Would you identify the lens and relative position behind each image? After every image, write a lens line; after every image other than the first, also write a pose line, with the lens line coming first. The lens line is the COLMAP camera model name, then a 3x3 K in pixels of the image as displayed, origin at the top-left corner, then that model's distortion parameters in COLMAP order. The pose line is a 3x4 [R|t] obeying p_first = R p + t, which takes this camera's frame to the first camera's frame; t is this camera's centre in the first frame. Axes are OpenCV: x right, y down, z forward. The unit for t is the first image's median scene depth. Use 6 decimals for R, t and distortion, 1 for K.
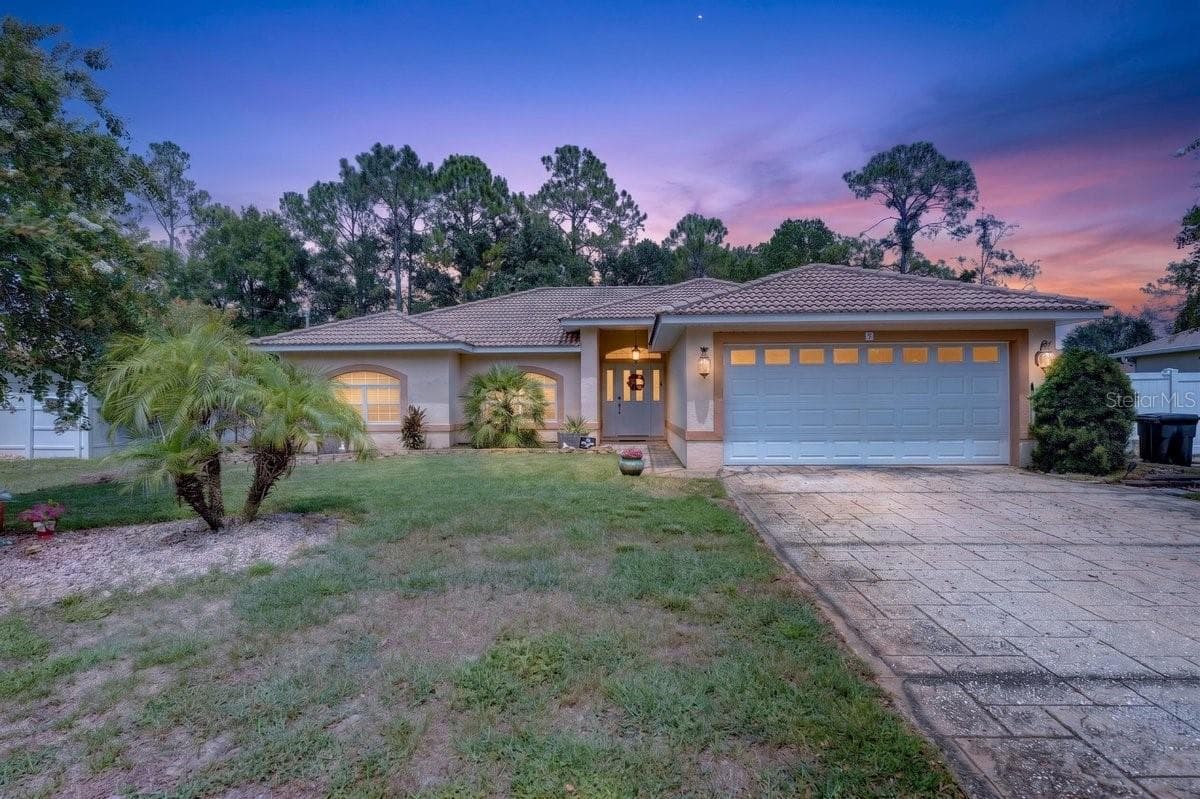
lens RADIAL K [[636.0, 0, 604.3], [0, 636.0, 400.8], [0, 0, 1]] dist [0.003641, -0.003829]
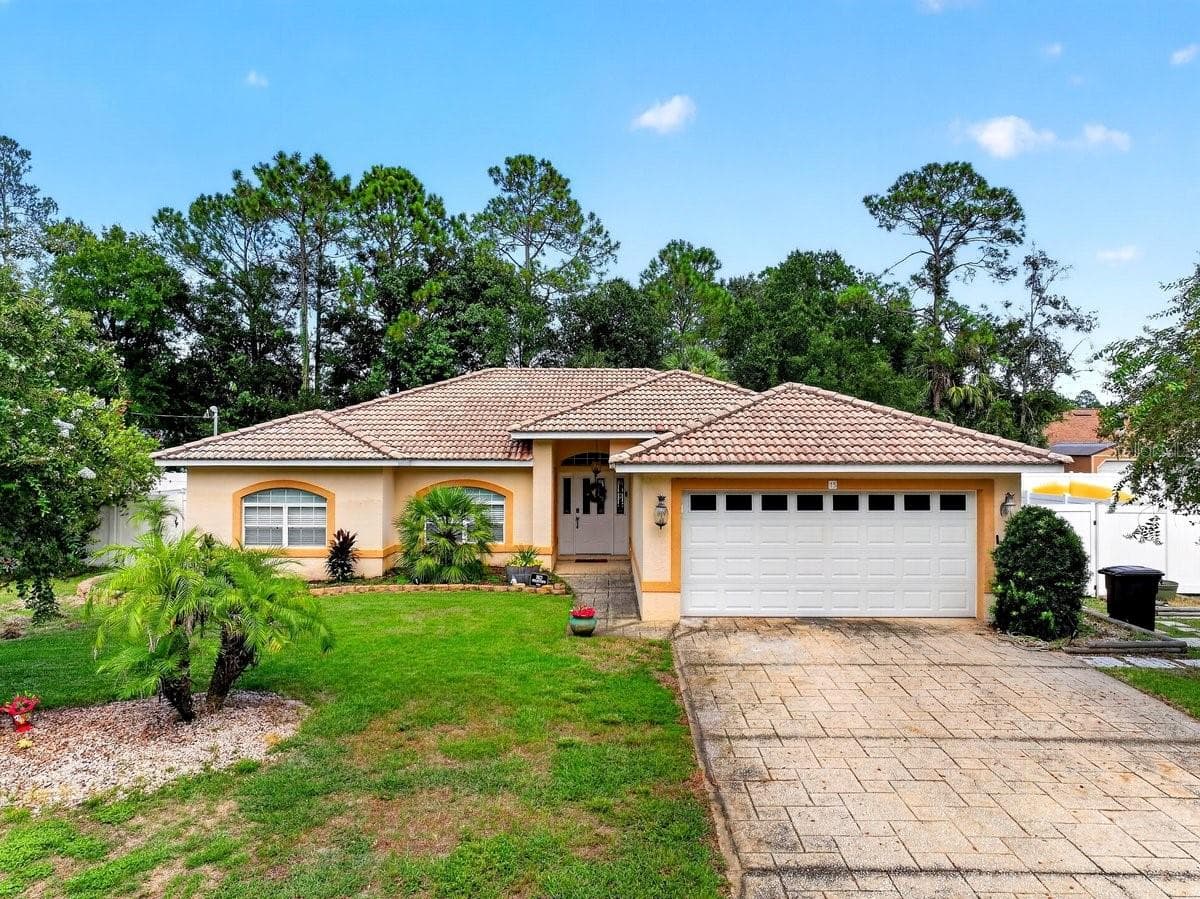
lens RADIAL K [[851.7, 0, 599.8], [0, 851.7, 443.8], [0, 0, 1]] dist [-0.010150, 0.025855]
pose [[0.999239, 0.009490, 0.037821, 0.011054], [-0.009352, 0.999949, -0.003821, -0.106739], [-0.037855, 0.003465, 0.999277, -0.188118]]
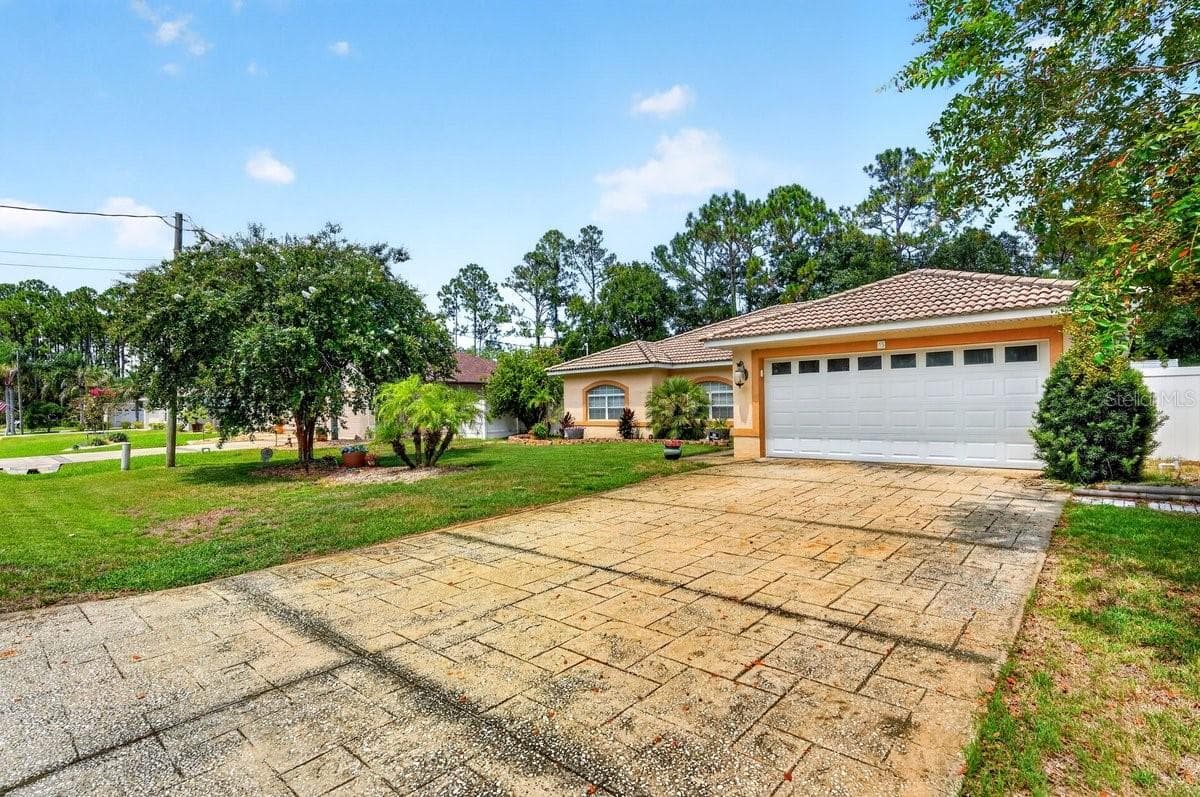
lens RADIAL K [[578.1, 0, 597.8], [0, 578.1, 400.7], [0, 0, 1]] dist [-0.004039, -0.000259]
pose [[0.776665, -0.013494, -0.629769, 0.456156], [0.015190, 0.999881, -0.002691, -0.006469], [0.629731, -0.007476, 0.776778, -0.052966]]
